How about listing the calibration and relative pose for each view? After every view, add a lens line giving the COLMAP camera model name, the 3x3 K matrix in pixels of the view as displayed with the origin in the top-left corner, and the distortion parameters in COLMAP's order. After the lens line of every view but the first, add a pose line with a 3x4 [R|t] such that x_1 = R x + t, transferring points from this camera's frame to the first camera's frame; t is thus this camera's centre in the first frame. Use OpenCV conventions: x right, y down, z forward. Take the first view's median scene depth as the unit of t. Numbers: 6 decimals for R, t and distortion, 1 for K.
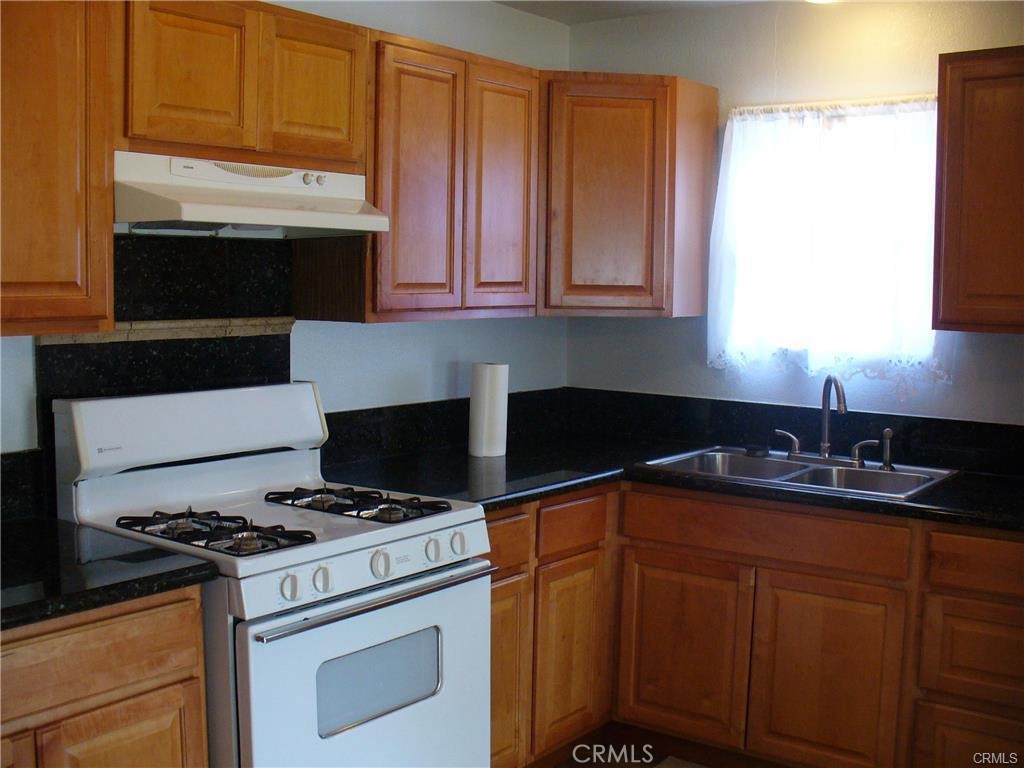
lens RADIAL K [[1113.9, 0, 512.0], [0, 1113.9, 384.0], [0, 0, 1]] dist [-0.175315, 0.008368]
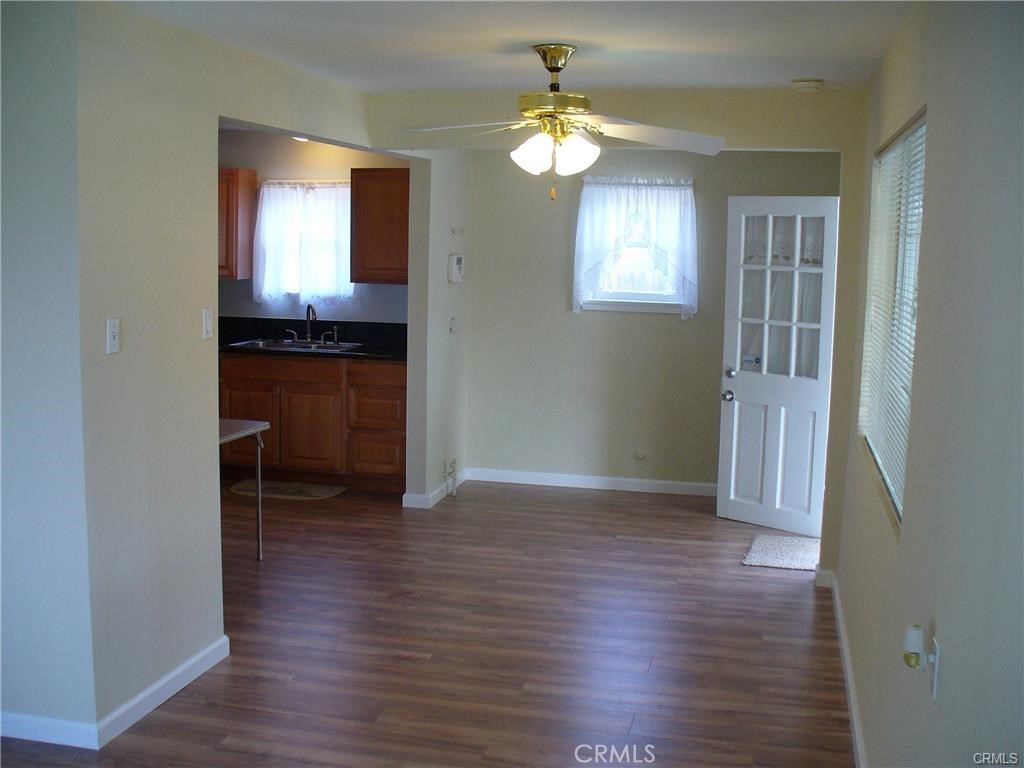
lens RADIAL K [[1113.9, 0, 512.0], [0, 1113.9, 384.0], [0, 0, 1]] dist [-0.175315, 0.008368]
pose [[0.907482, -0.042780, 0.417906, -0.285374], [0.025715, 0.998593, 0.046383, 0.060570], [-0.419302, -0.031345, 0.907305, -1.224719]]
